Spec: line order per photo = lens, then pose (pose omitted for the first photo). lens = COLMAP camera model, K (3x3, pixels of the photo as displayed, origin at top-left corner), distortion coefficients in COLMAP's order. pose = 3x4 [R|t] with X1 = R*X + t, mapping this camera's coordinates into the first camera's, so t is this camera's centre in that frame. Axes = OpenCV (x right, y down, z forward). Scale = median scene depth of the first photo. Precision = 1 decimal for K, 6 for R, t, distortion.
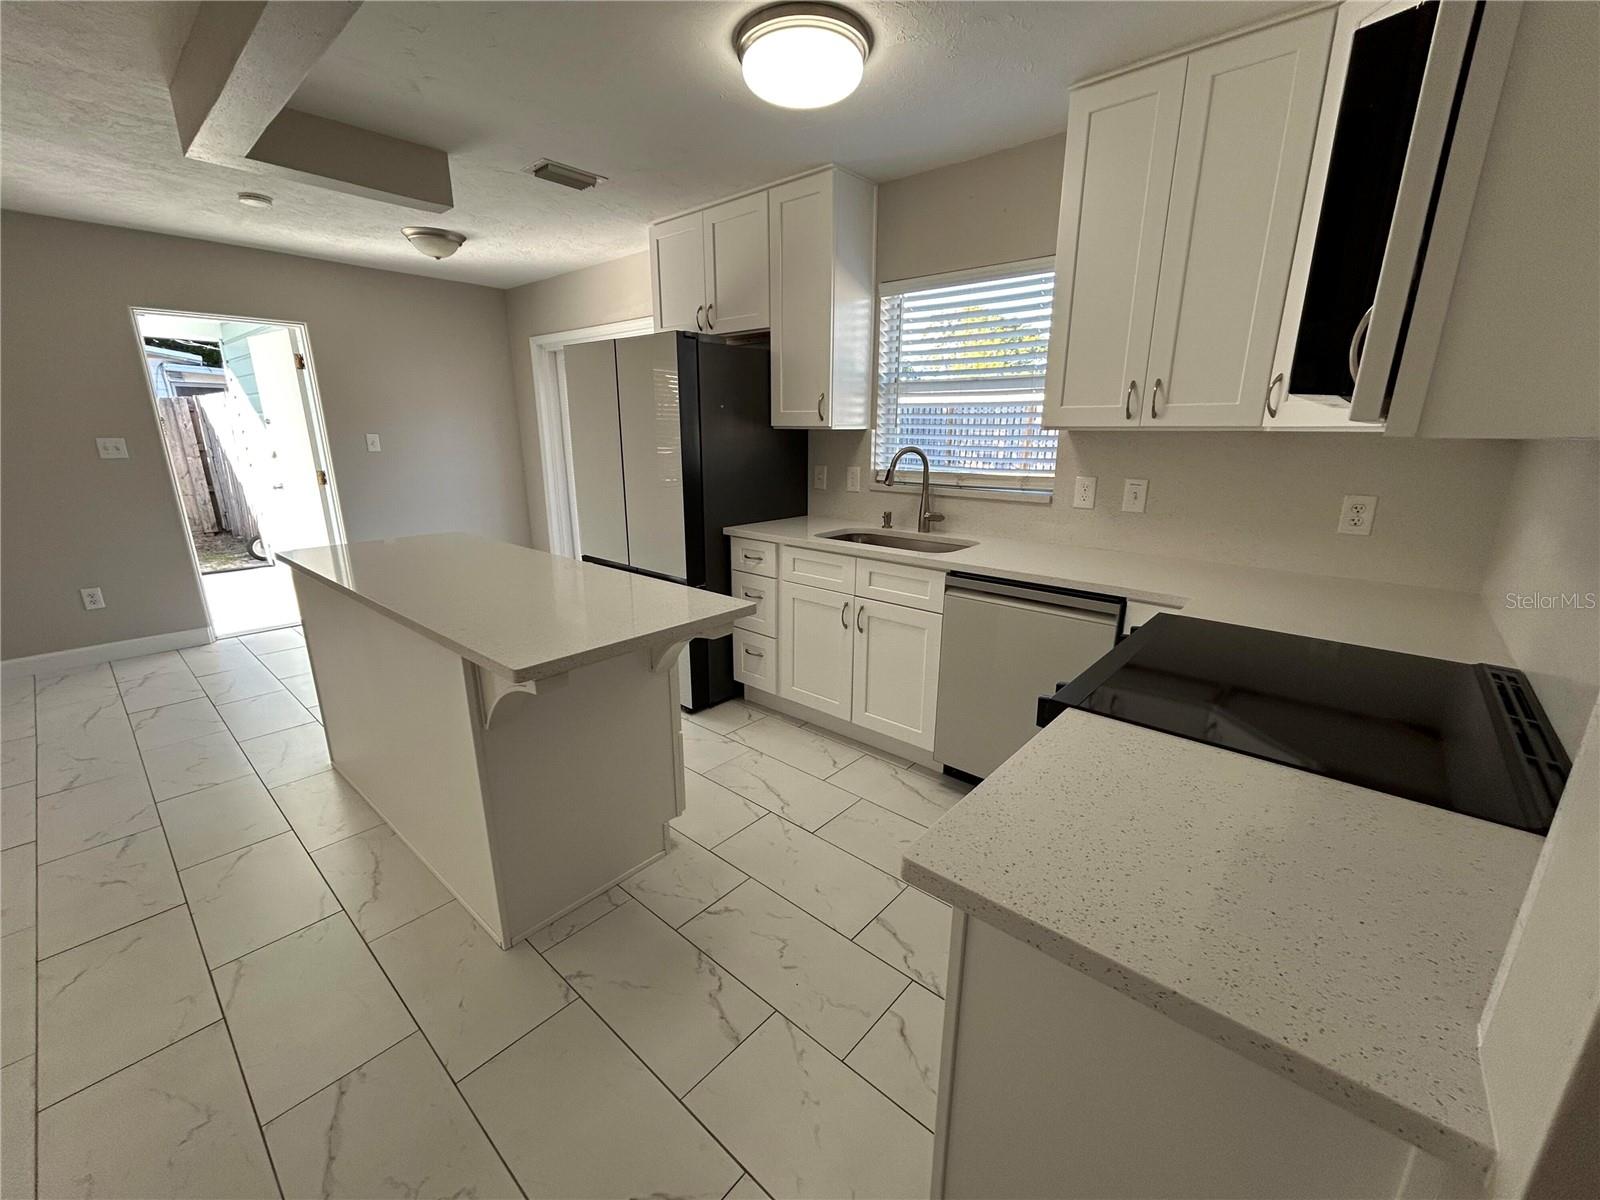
lens RADIAL K [[652.0, 0, 804.0], [0, 652.0, 606.2], [0, 0, 1]] dist [0.000544, 0.001000]
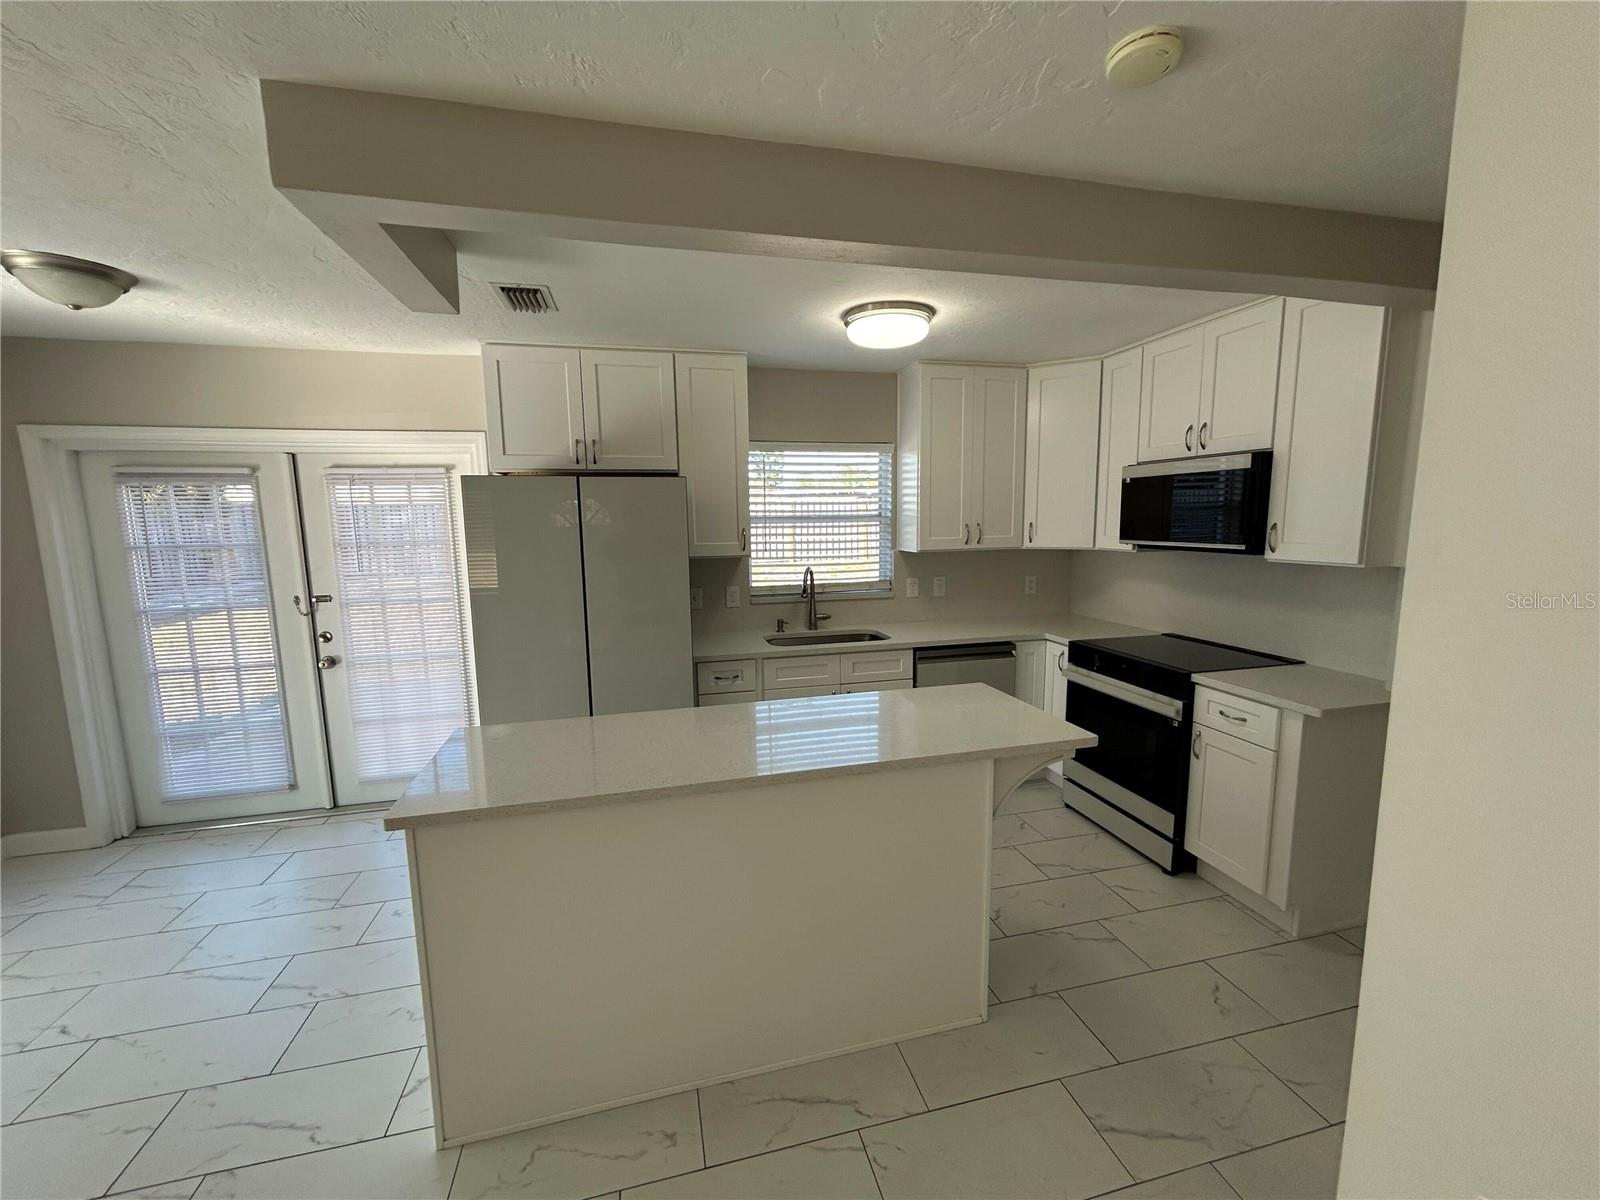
lens RADIAL K [[652.0, 0, 798.1], [0, 652.0, 609.8], [0, 0, 1]] dist [0.000544, 0.001000]
pose [[0.568461, -0.125512, 0.813080, -0.887905], [0.234988, 0.971894, -0.014264, -0.142762], [-0.788437, 0.199173, 0.581978, 0.265313]]
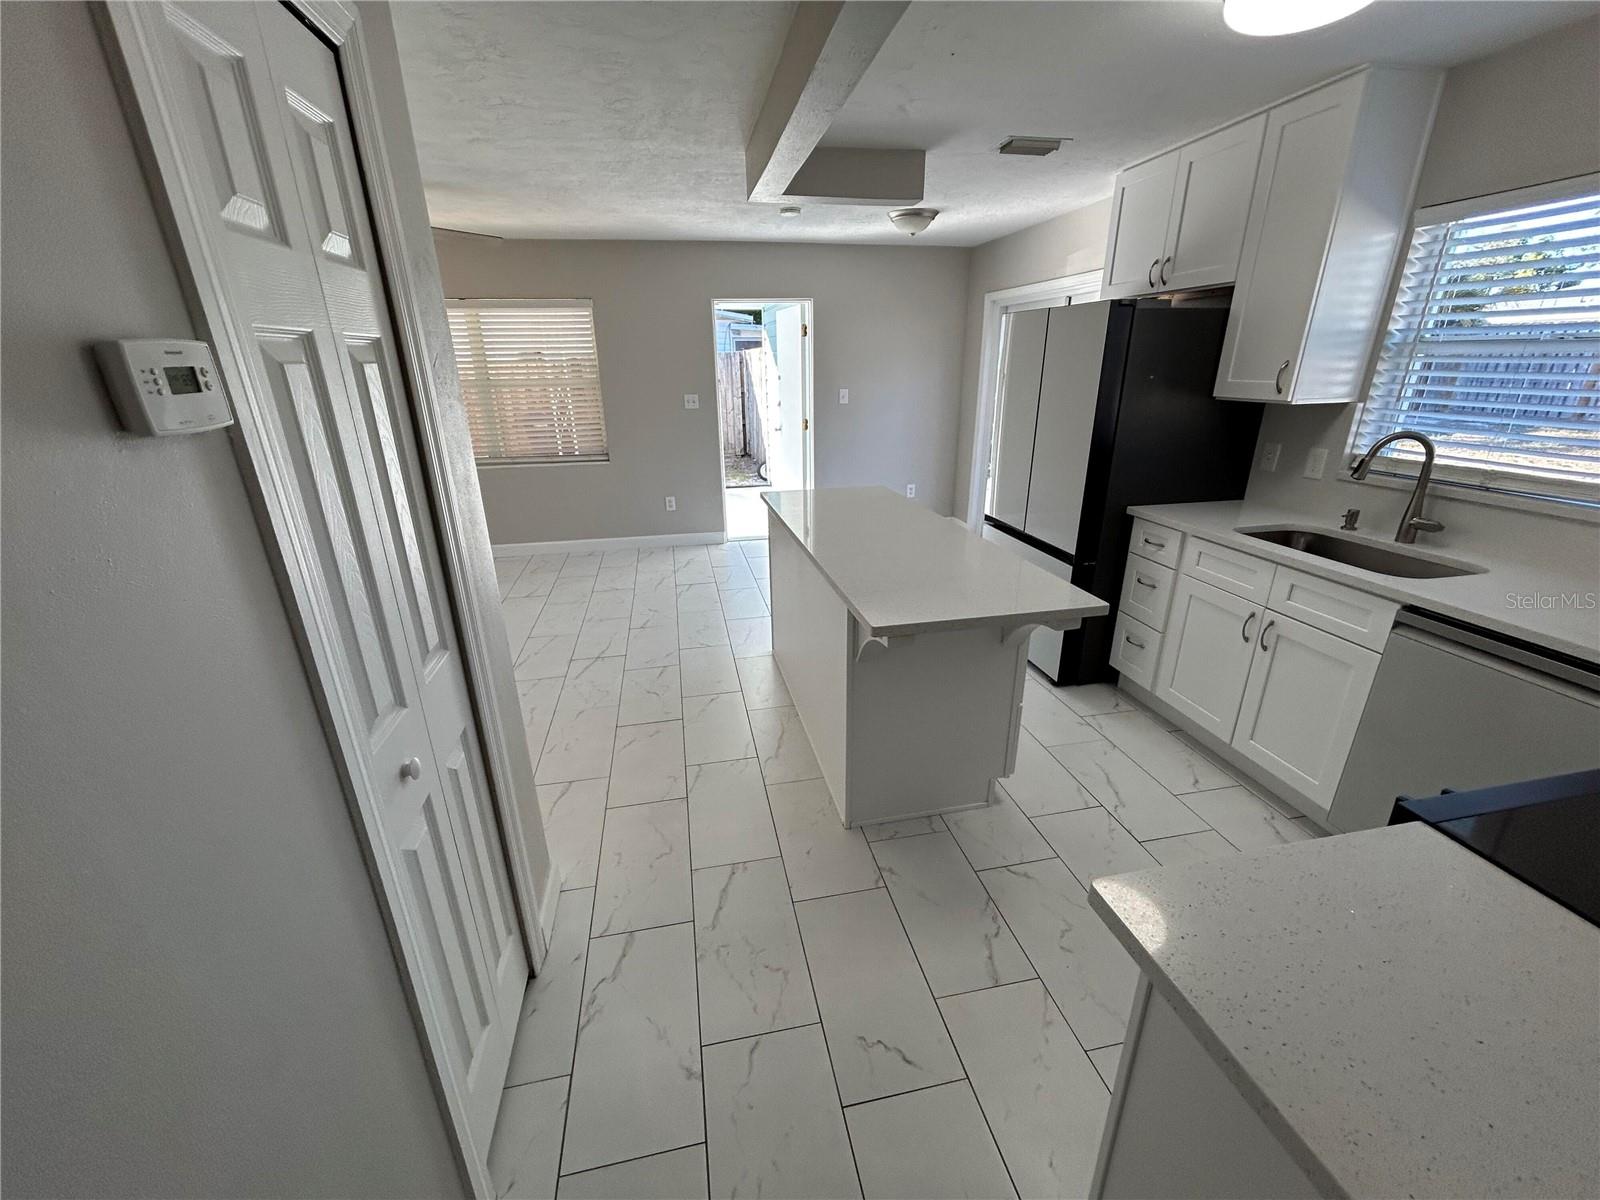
lens RADIAL K [[652.0, 0, 802.4], [0, 652.0, 609.6], [0, 0, 1]] dist [0.000544, 0.001000]
pose [[0.795355, 0.202898, -0.571177, 0.075037], [-0.146365, 0.978715, 0.143855, -0.043048], [0.588208, -0.030815, 0.808123, -0.050130]]
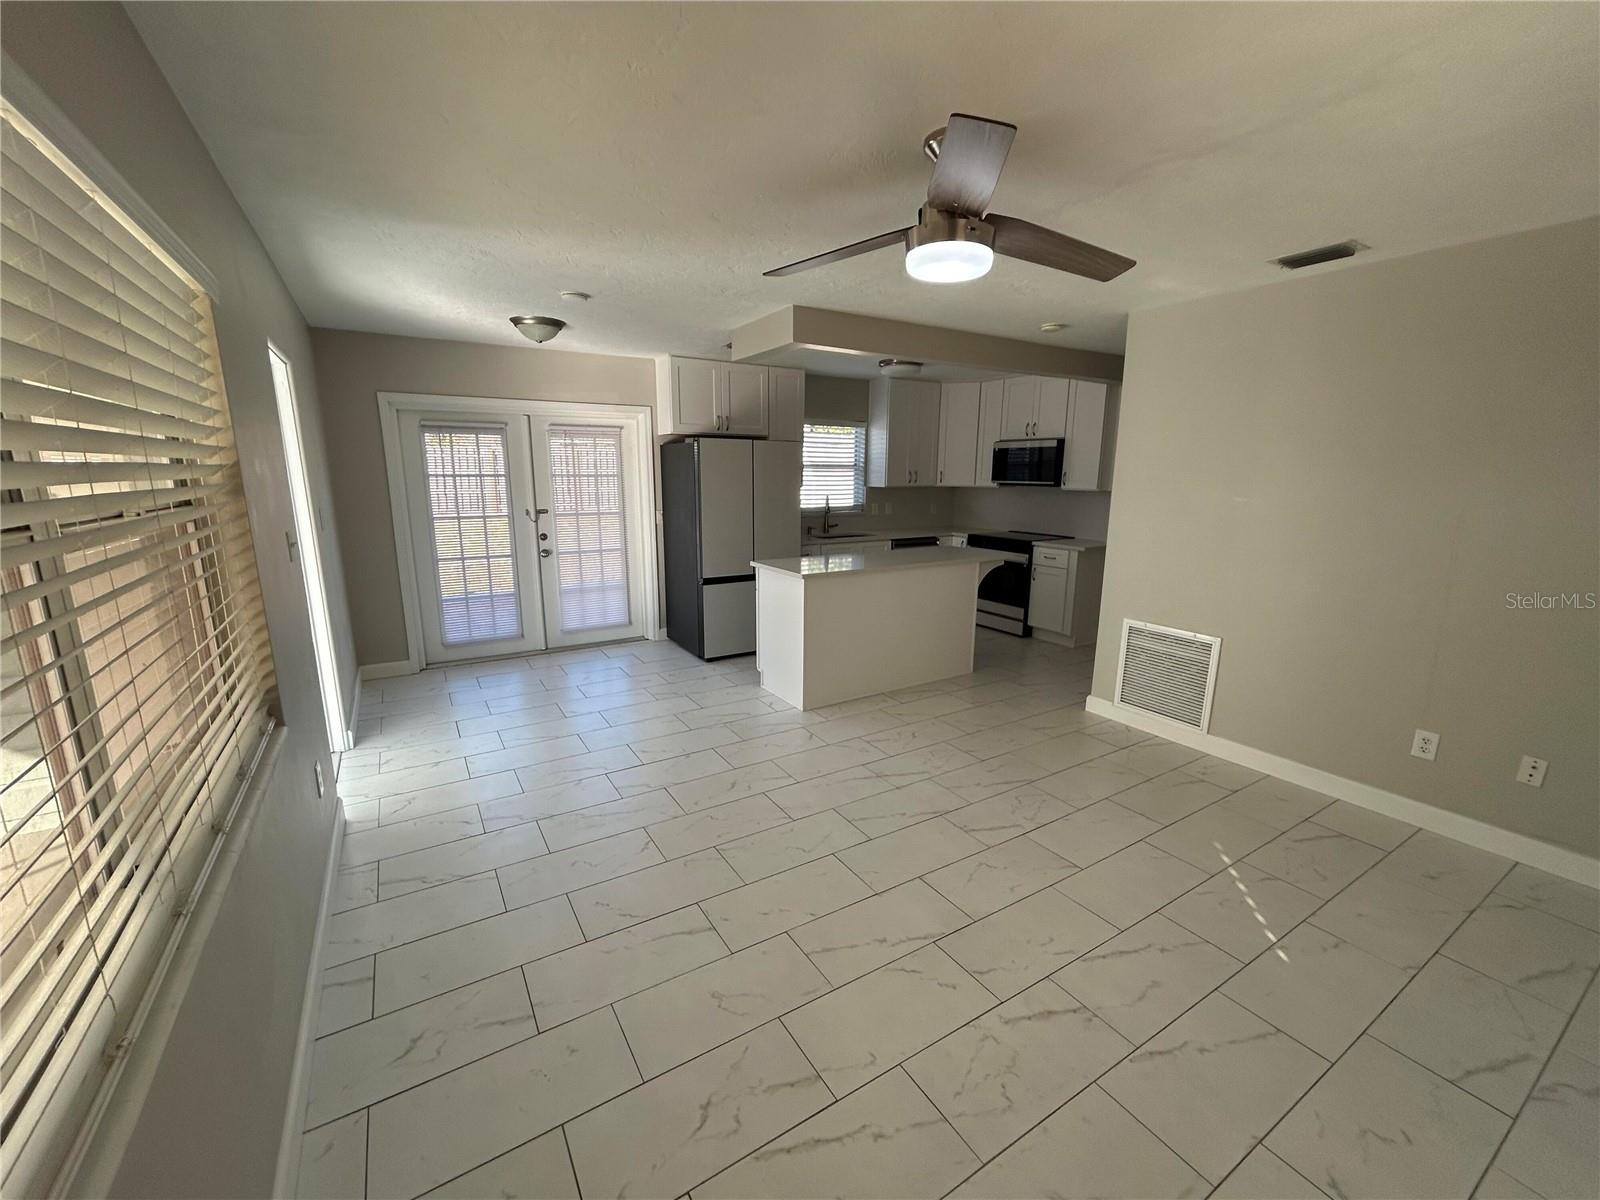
lens RADIAL K [[652.0, 0, 800.3], [0, 652.0, 609.5], [0, 0, 1]] dist [0.000544, 0.001000]
pose [[0.292427, -0.198558, 0.935447, -1.940516], [0.251301, 0.959782, 0.125165, -0.165837], [-0.922678, 0.198478, 0.330564, 0.415337]]
